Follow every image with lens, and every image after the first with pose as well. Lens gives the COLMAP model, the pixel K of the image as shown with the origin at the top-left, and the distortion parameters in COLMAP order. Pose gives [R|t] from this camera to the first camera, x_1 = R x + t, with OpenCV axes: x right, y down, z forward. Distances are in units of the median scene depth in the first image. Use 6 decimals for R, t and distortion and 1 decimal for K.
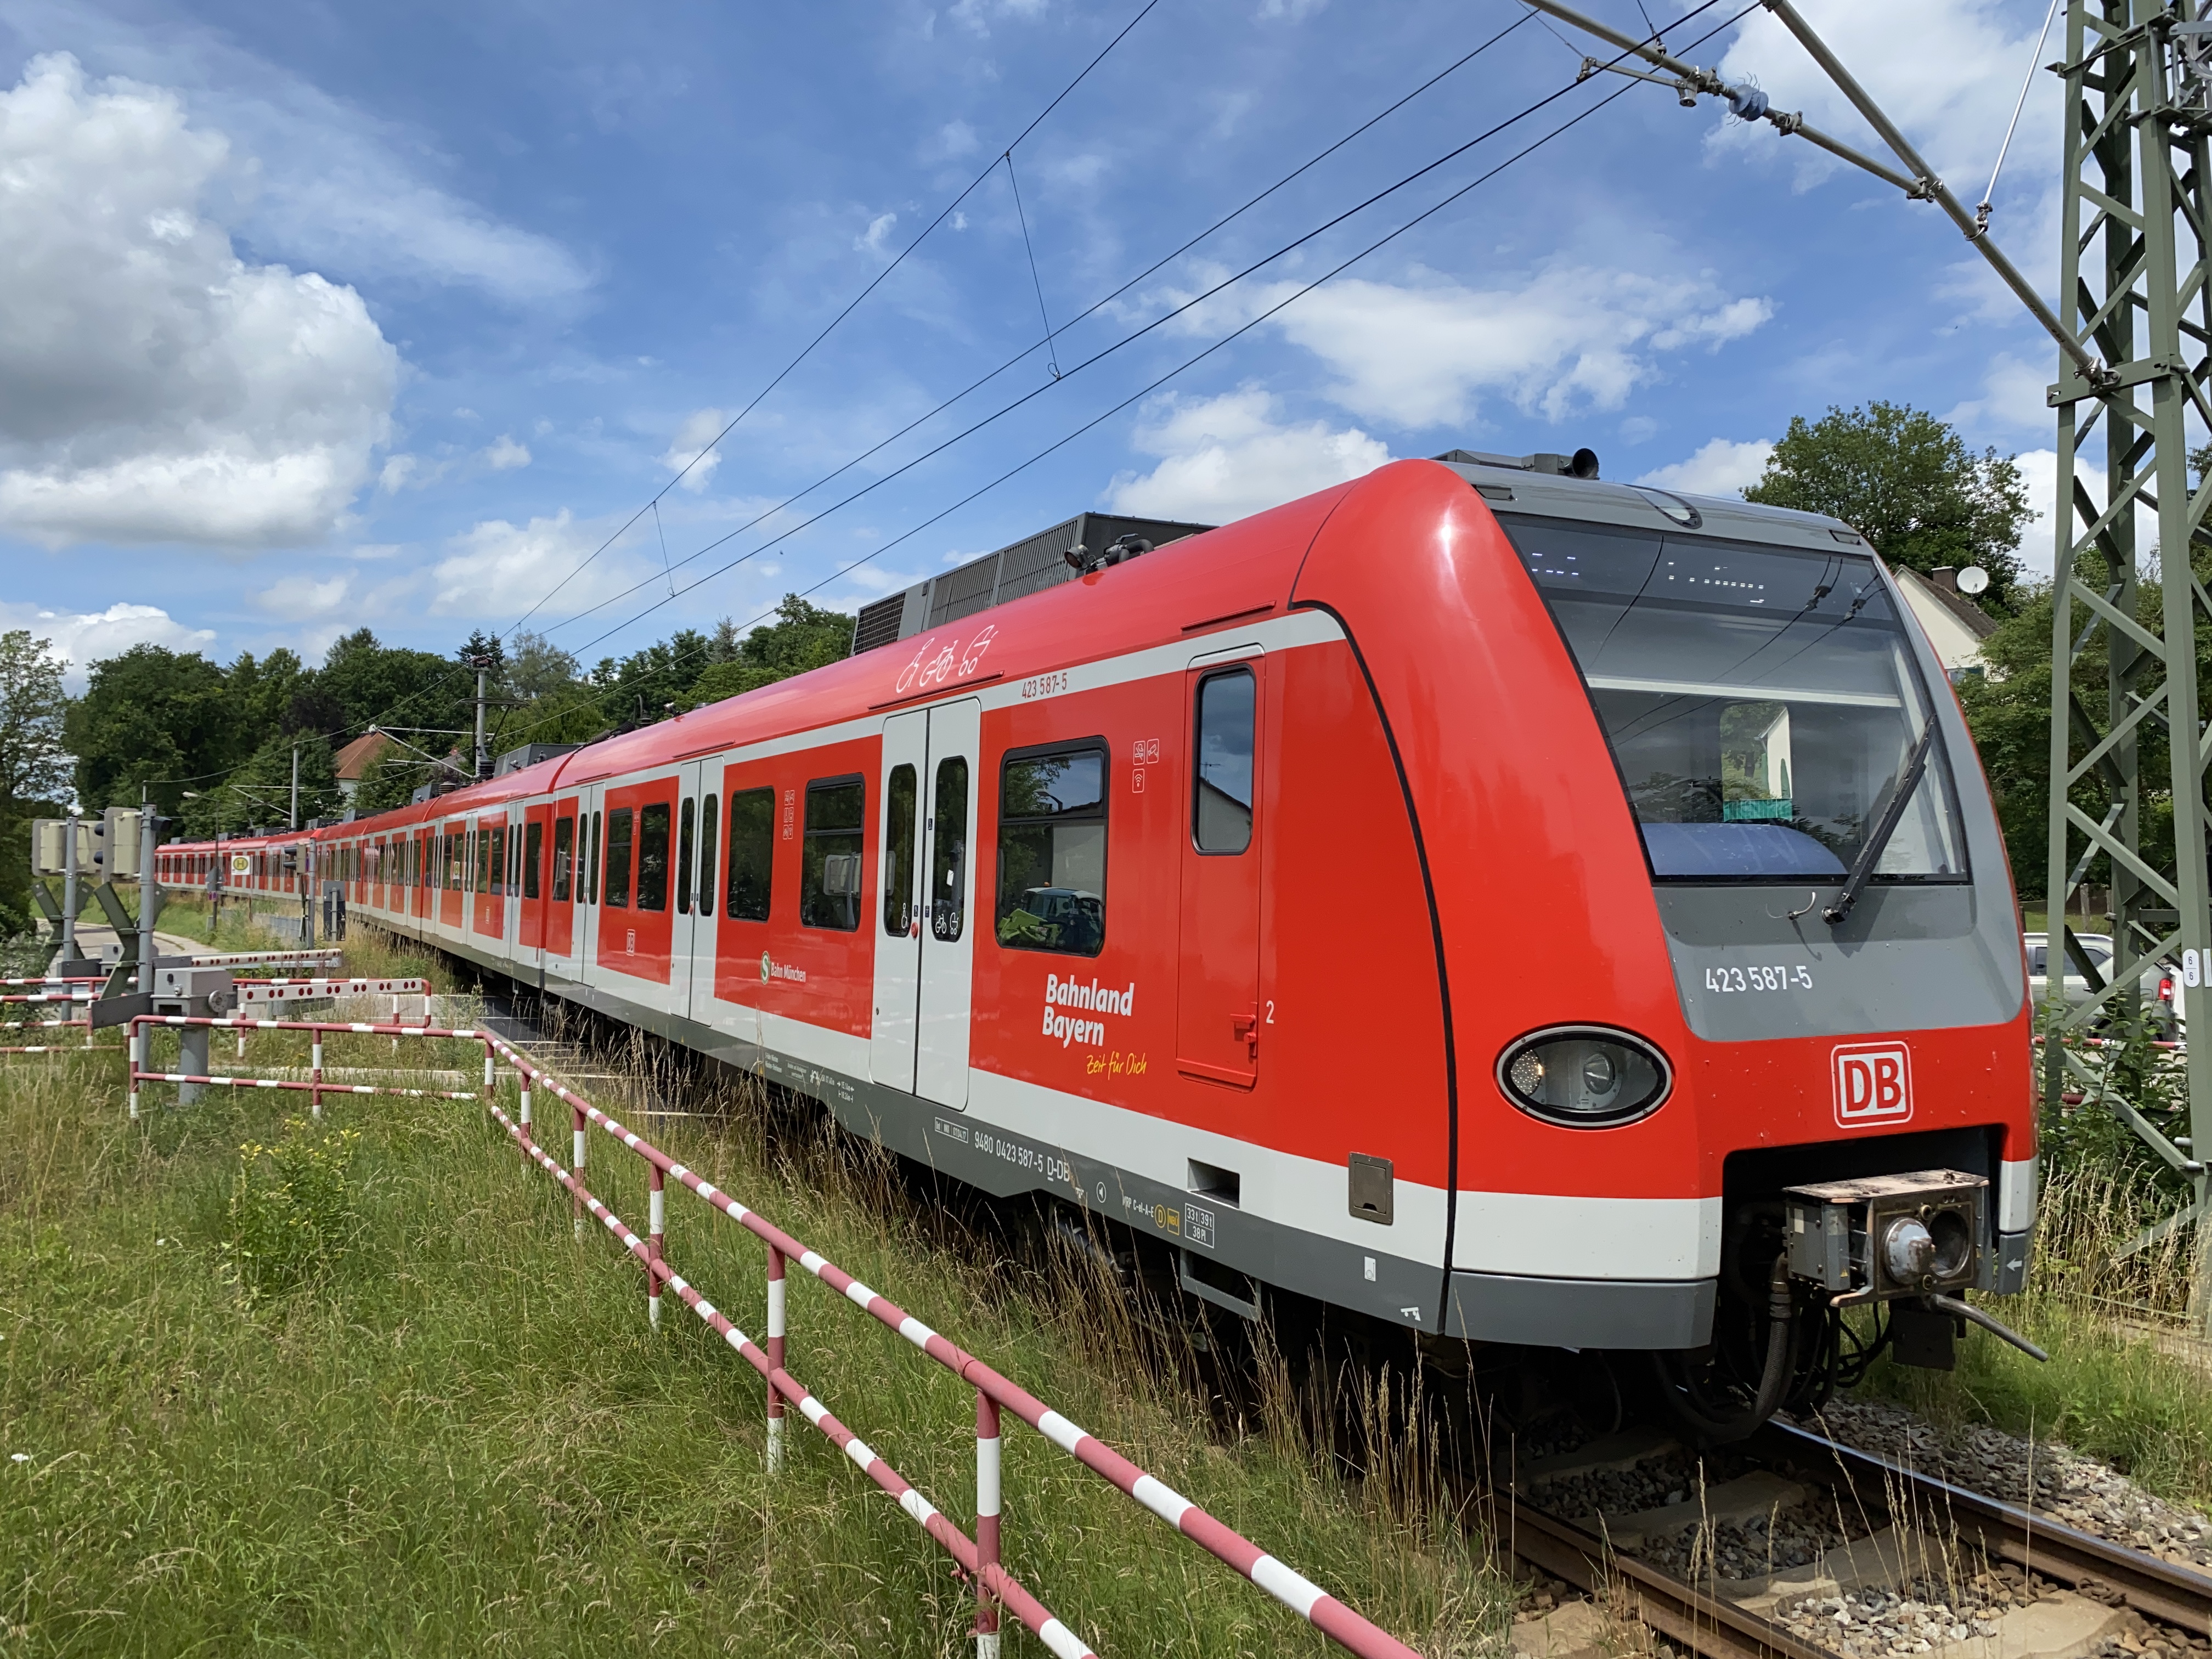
lens RADIAL K [[1689.0, 0, 1099.2], [0, 1689.0, 833.0], [0, 0, 1]] dist [0.033105, -0.049062]
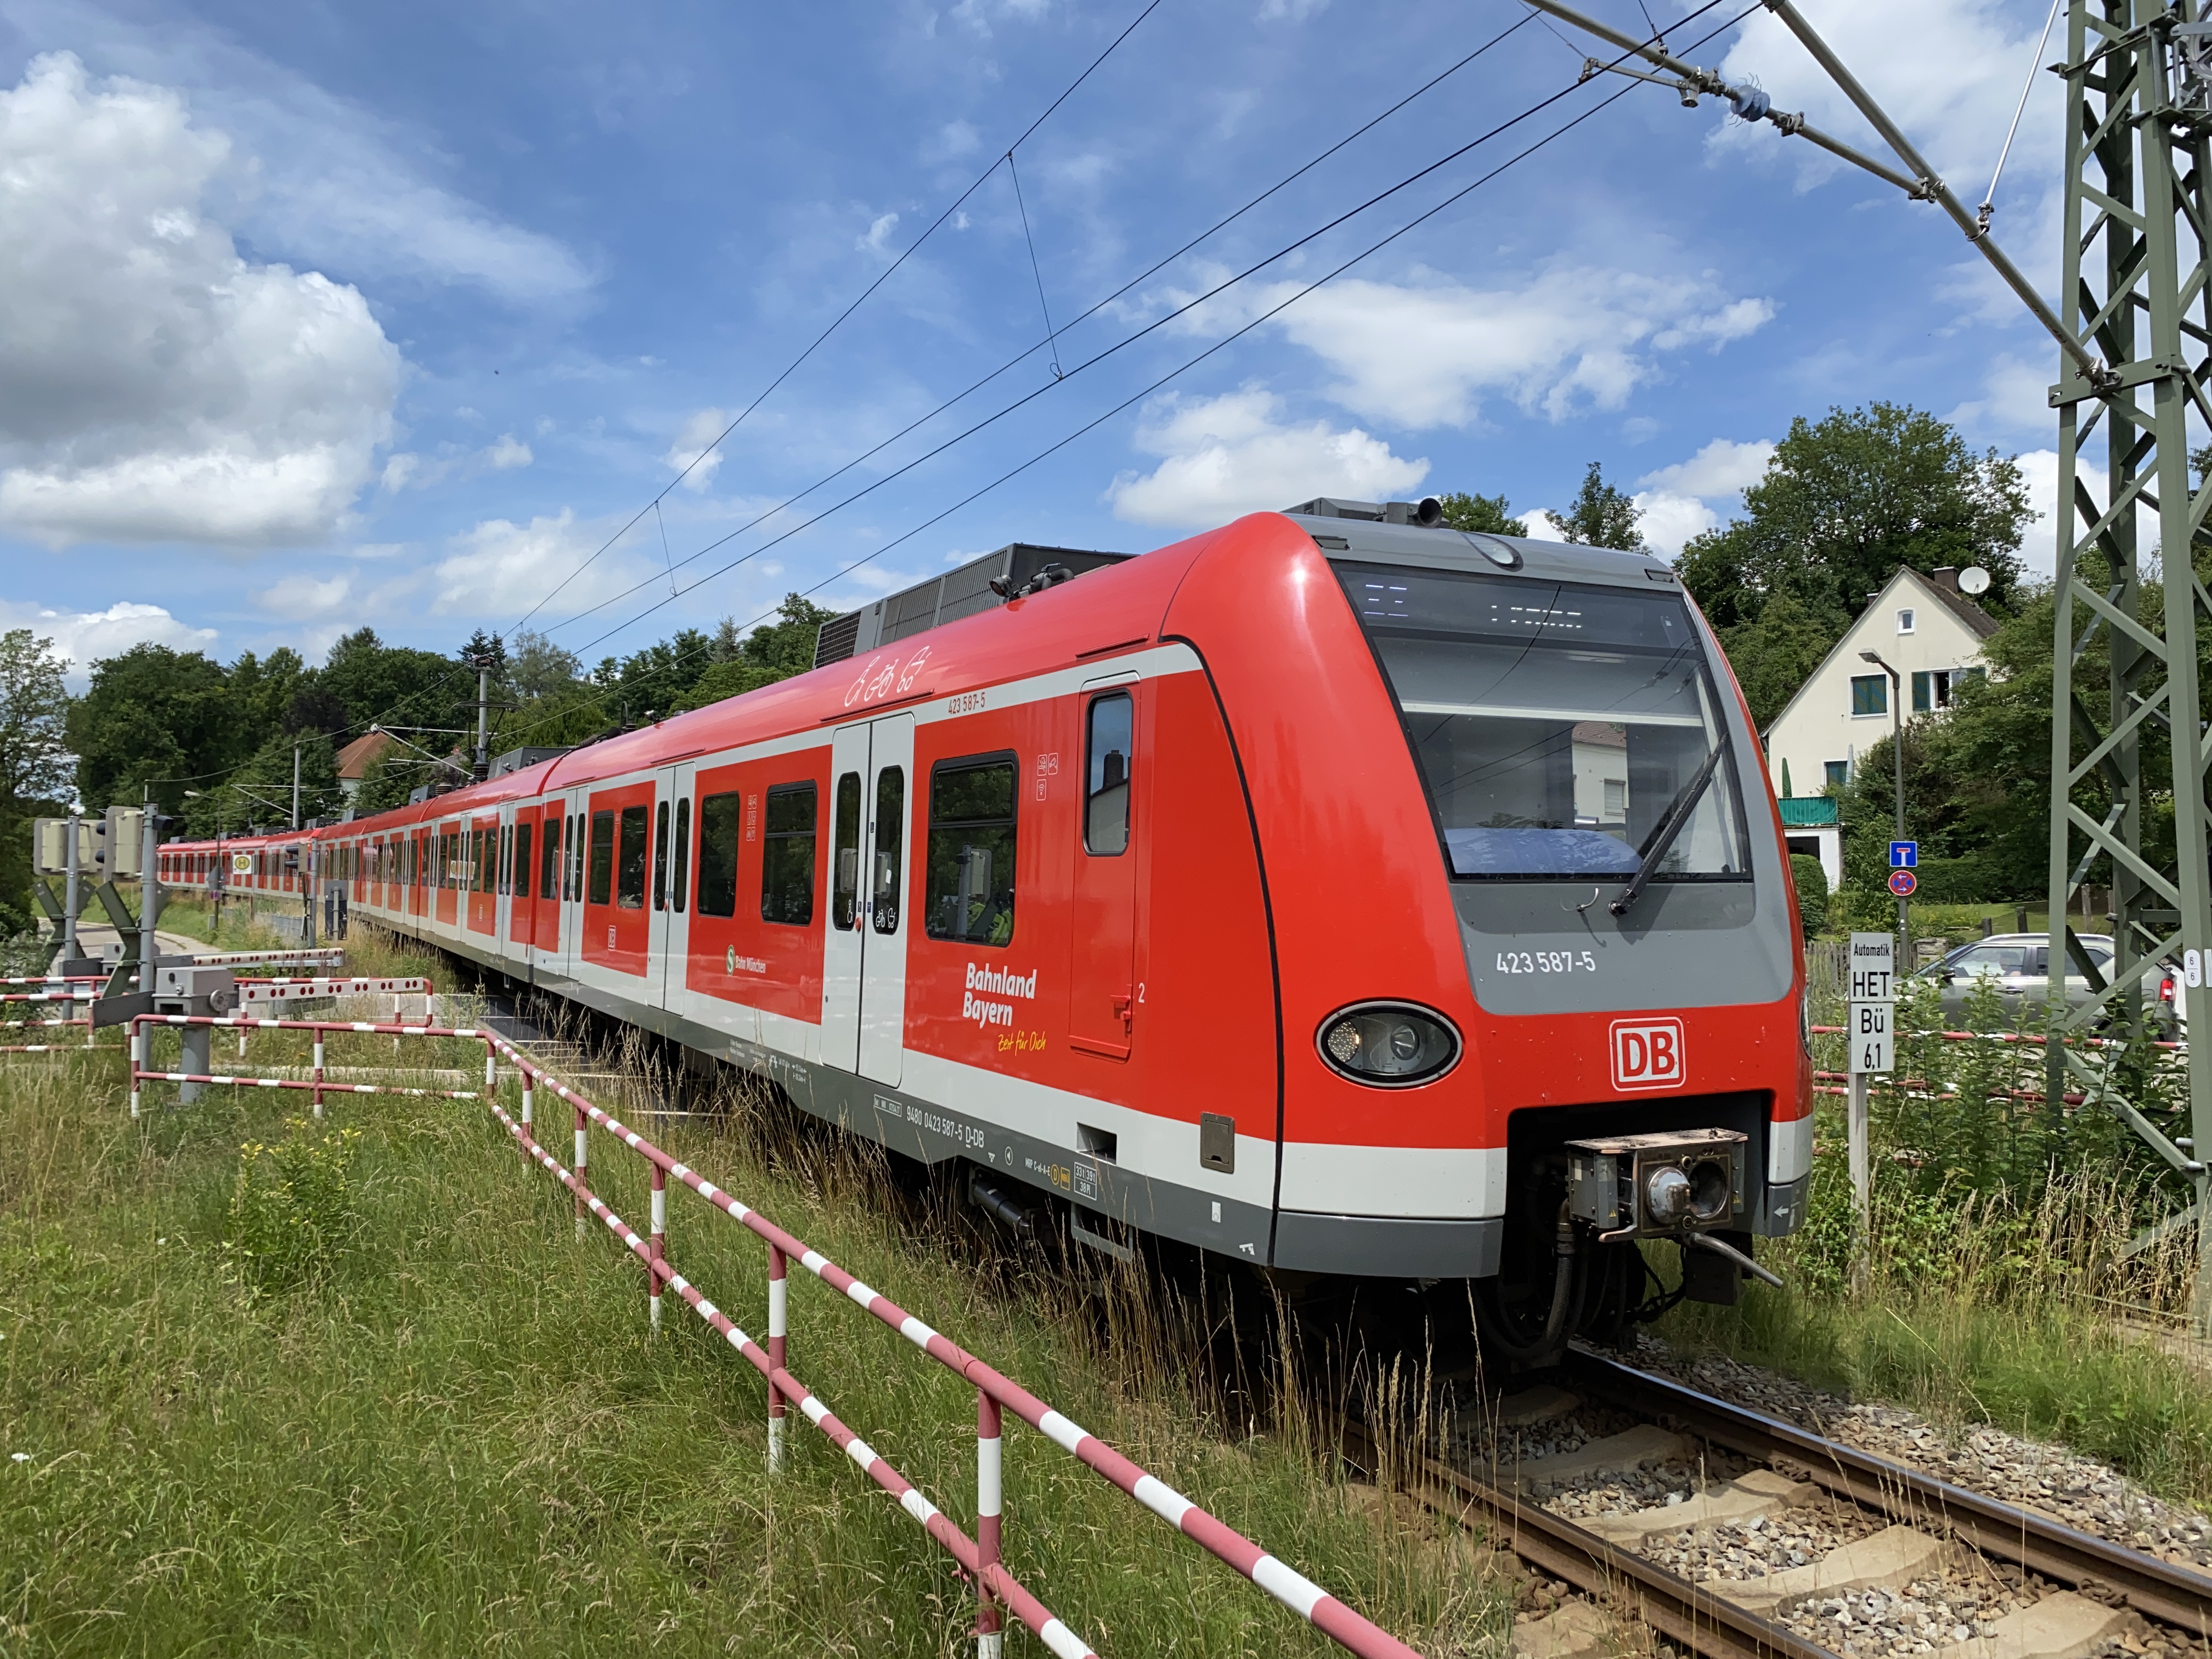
lens RADIAL K [[1689.0, 0, 1101.5], [0, 1689.0, 830.4], [0, 0, 1]] dist [0.033105, -0.049062]
pose [[1.000000, 0.000594, 0.000404, 0.057925], [-0.000594, 0.999999, -0.001370, -0.002280], [-0.000405, 0.001369, 0.999999, -0.116095]]
